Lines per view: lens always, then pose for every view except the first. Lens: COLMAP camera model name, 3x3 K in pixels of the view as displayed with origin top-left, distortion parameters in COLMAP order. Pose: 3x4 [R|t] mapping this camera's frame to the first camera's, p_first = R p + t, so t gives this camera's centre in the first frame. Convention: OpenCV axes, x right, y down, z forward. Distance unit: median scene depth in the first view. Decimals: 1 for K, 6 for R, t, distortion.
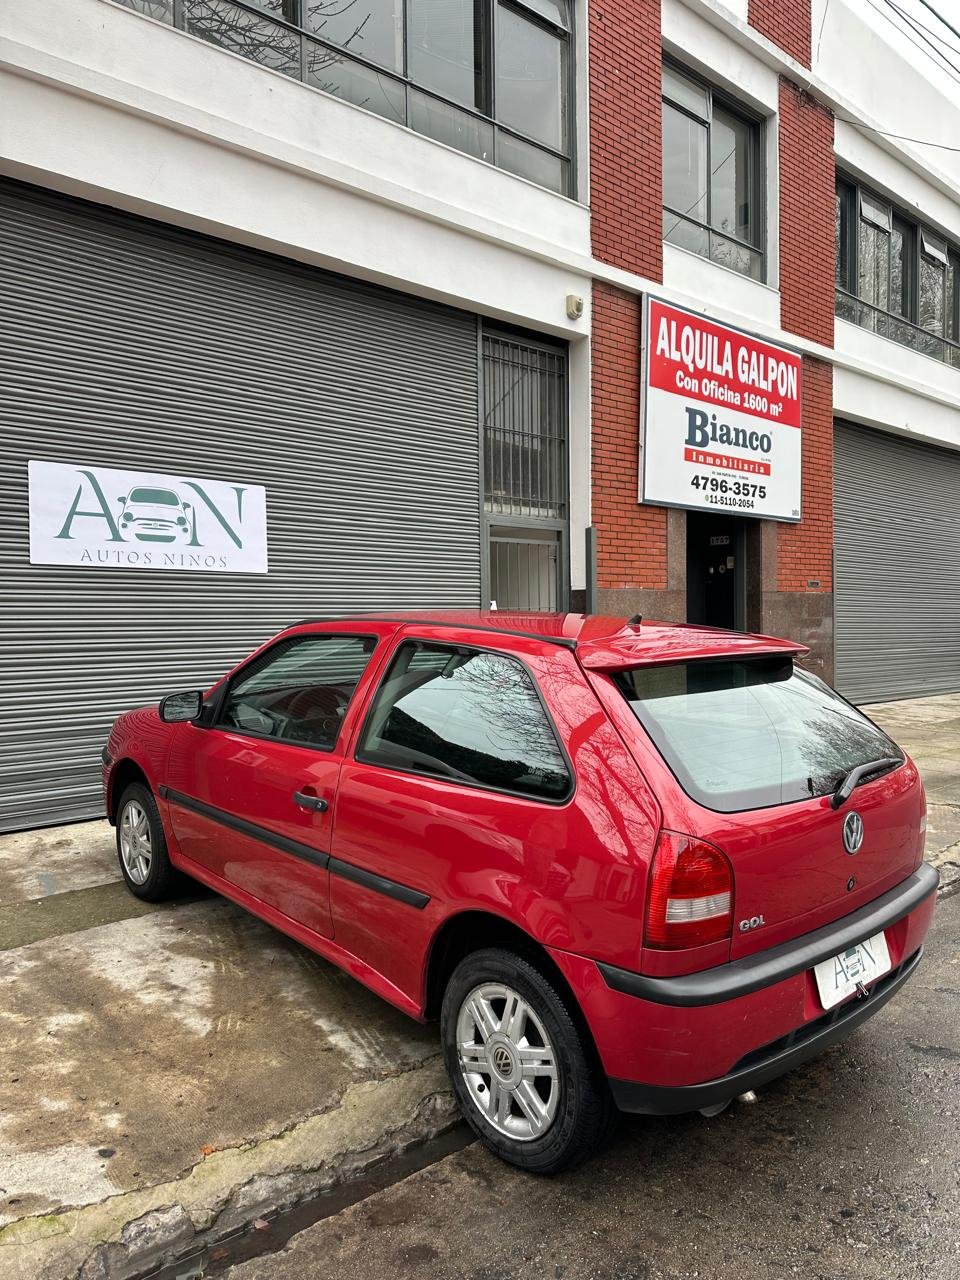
lens RADIAL K [[944.4, 0, 487.3], [0, 944.4, 642.6], [0, 0, 1]] dist [0.044693, -0.041756]
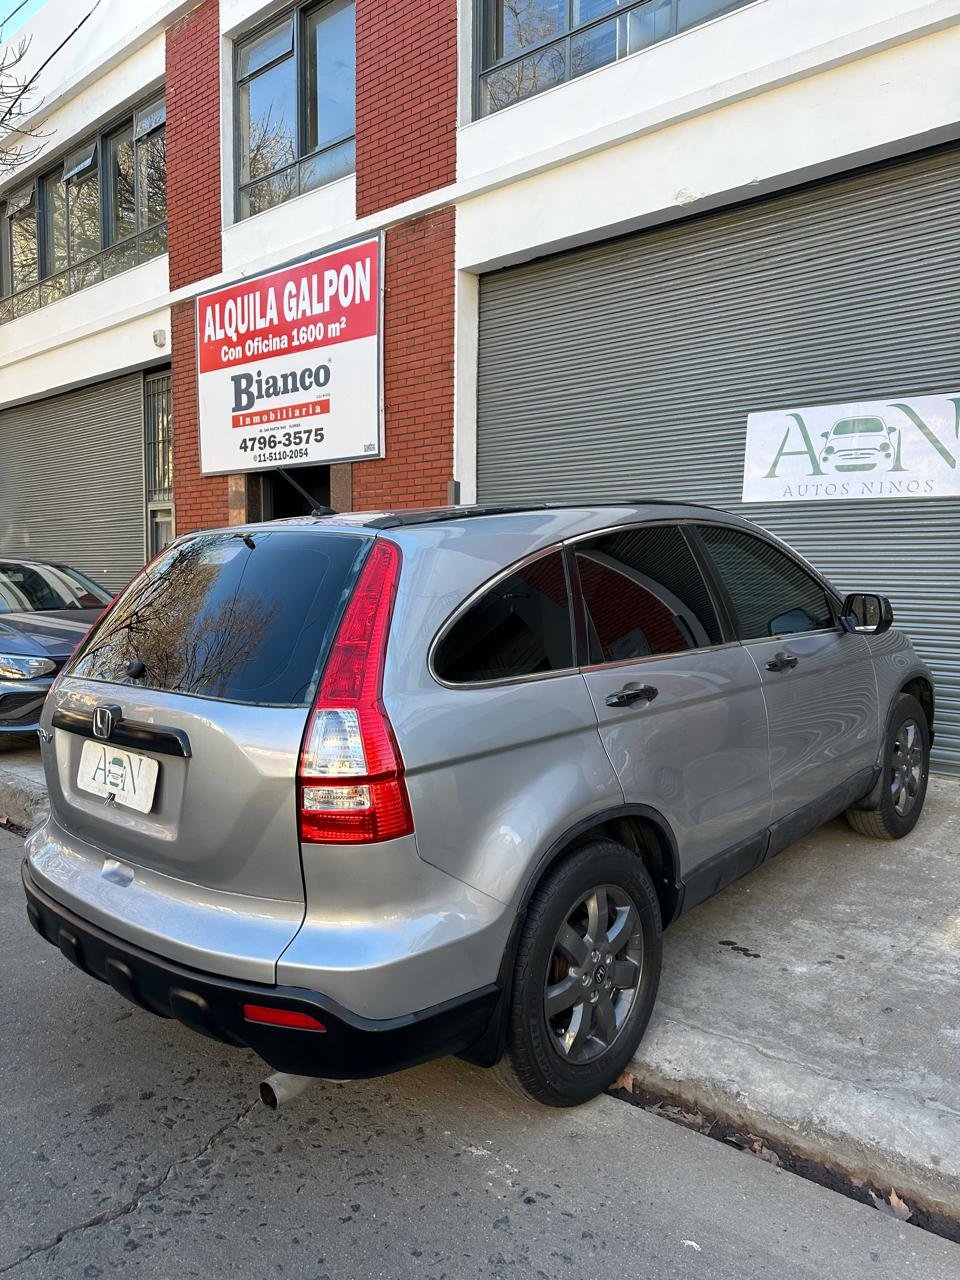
lens RADIAL K [[893.2, 0, 482.8], [0, 893.2, 638.5], [0, 0, 1]] dist [0.011001, 0.005218]
pose [[0.104826, 0.110648, -0.988316, 1.198352], [-0.013199, 0.993859, 0.109868, -0.066435], [0.994403, 0.001528, 0.105643, 1.109604]]
